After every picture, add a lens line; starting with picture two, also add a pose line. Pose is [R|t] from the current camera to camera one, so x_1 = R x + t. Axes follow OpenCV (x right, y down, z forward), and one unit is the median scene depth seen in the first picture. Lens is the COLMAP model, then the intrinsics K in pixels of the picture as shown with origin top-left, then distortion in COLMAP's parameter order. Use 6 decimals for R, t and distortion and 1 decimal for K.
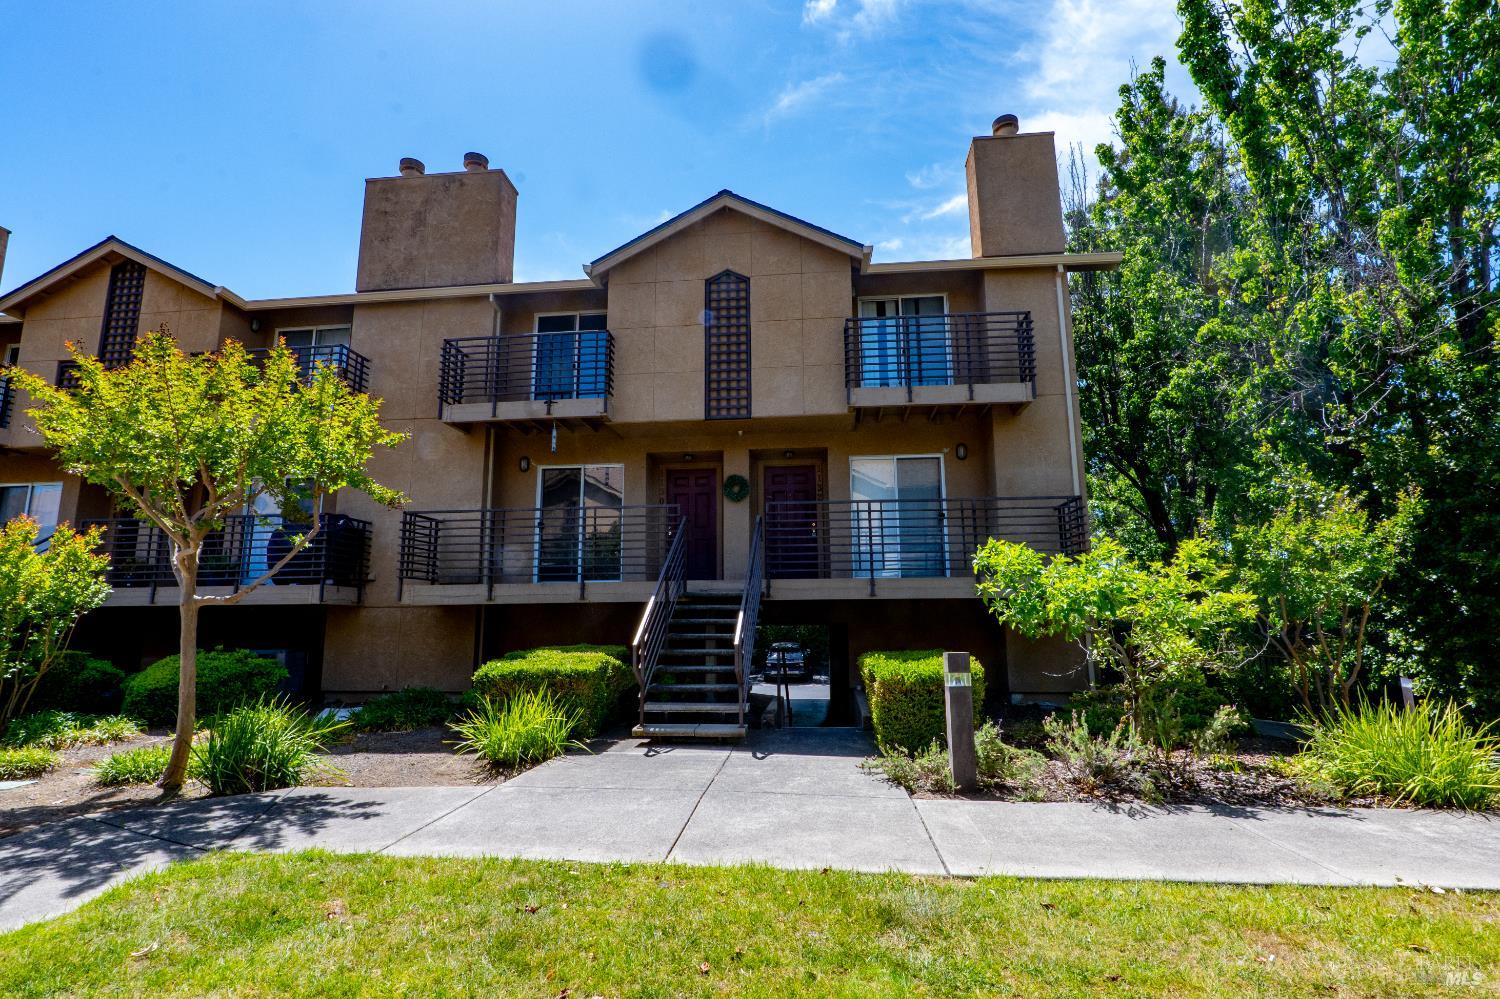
lens RADIAL K [[685.5, 0, 748.7], [0, 685.5, 508.0], [0, 0, 1]] dist [-0.022708, 0.007837]
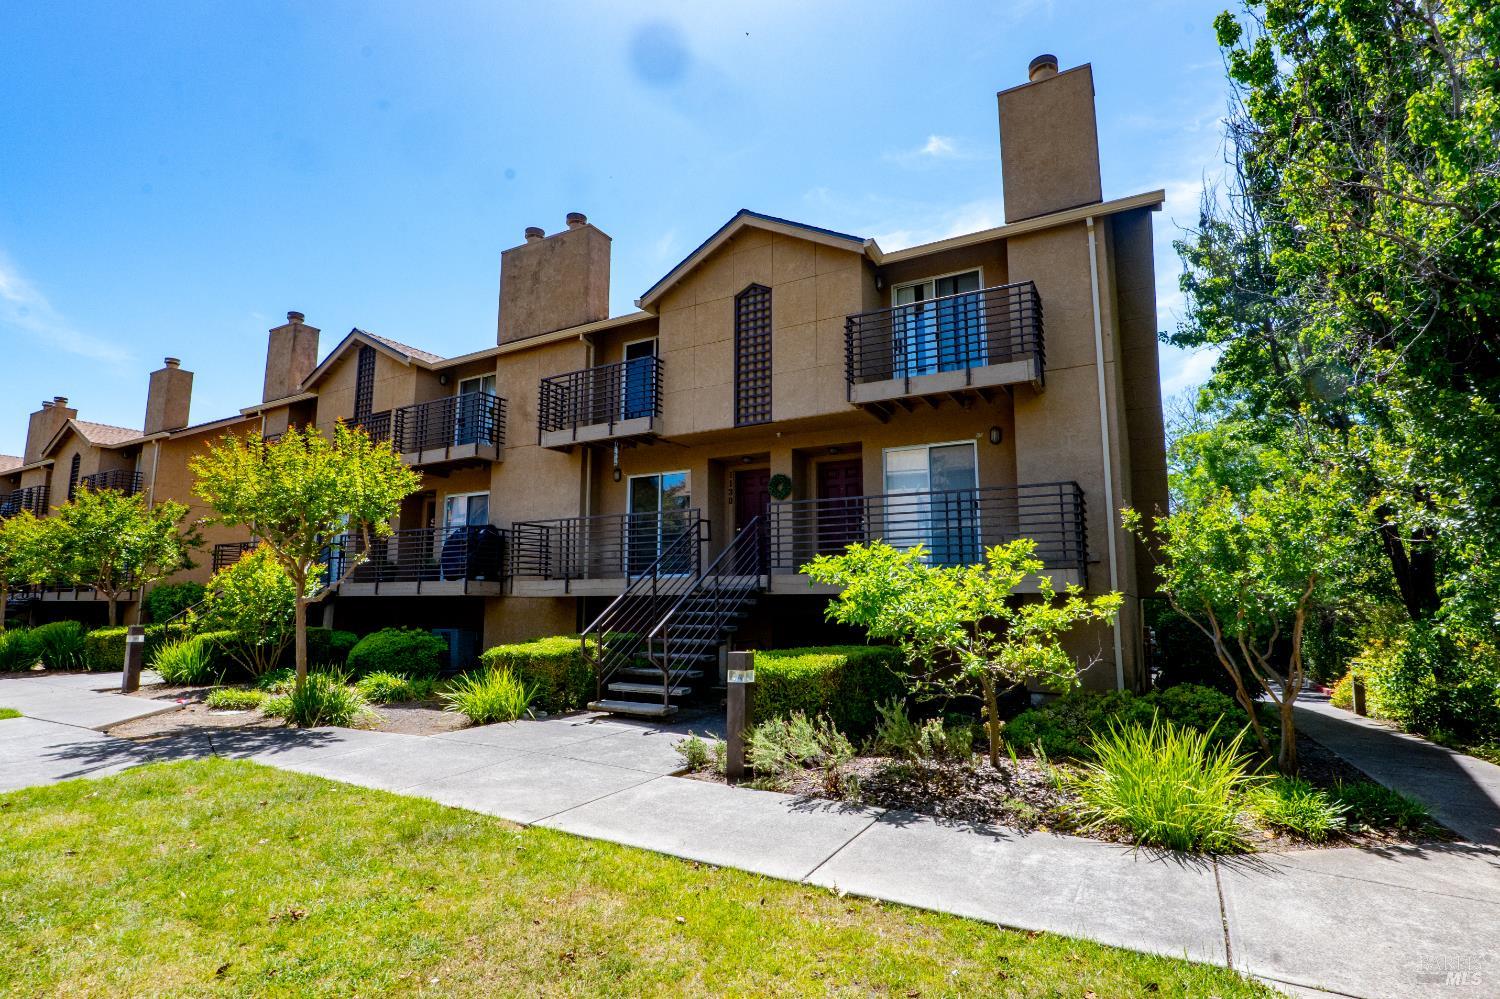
lens RADIAL K [[697.0, 0, 753.6], [0, 697.0, 506.1], [0, 0, 1]] dist [-0.016774, 0.000387]
pose [[0.923016, -0.044801, -0.382144, 0.371567], [0.055769, 0.998287, 0.017667, -0.021488], [0.380698, -0.037619, 0.923934, -0.014142]]
